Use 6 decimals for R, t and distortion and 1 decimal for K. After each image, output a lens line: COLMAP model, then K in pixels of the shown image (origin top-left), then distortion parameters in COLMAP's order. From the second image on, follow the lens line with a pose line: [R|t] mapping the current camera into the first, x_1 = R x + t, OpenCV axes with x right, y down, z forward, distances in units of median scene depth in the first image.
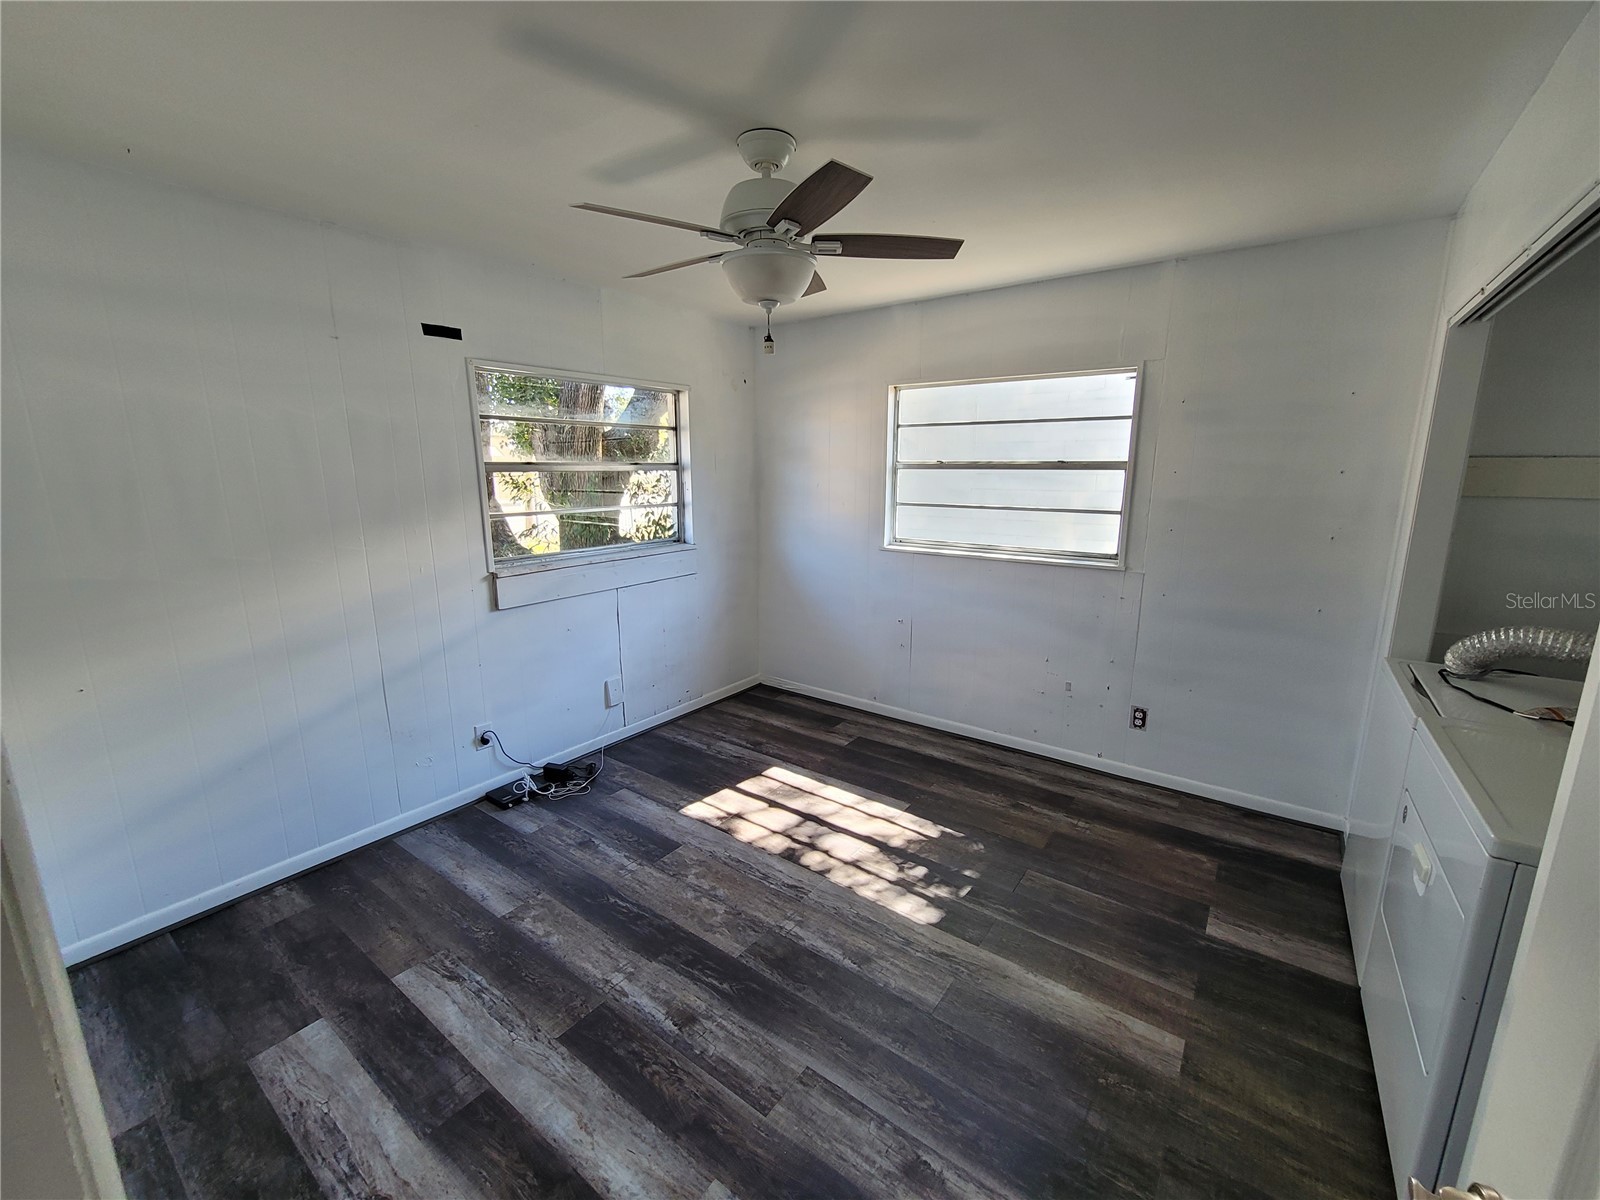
lens RADIAL K [[641.4, 0, 800.0], [0, 641.4, 600.0], [0, 0, 1]] dist [0.000281, -0.000081]
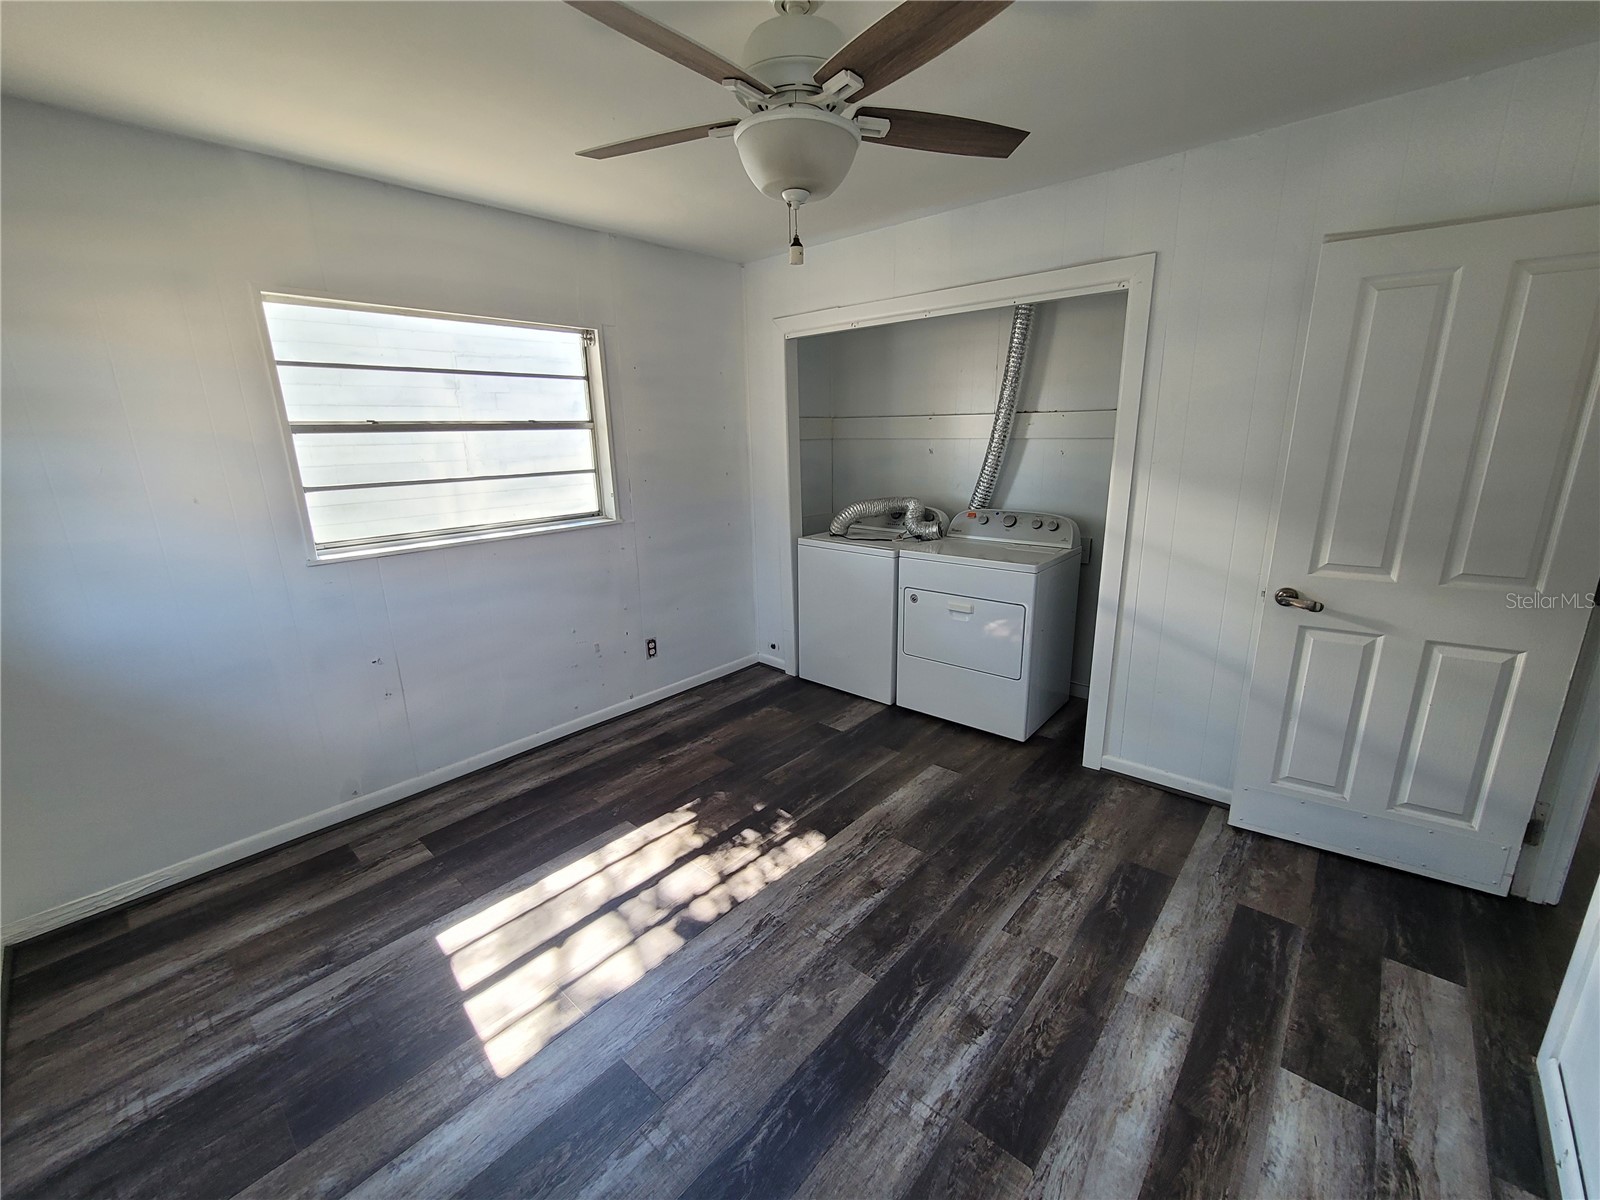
lens RADIAL K [[641.4, 0, 800.0], [0, 641.4, 600.0], [0, 0, 1]] dist [0.000281, -0.000081]
pose [[0.113357, -0.261695, 0.958471, -0.656420], [0.226250, 0.946143, 0.231570, -0.129410], [-0.967451, 0.190603, 0.166460, 0.691498]]
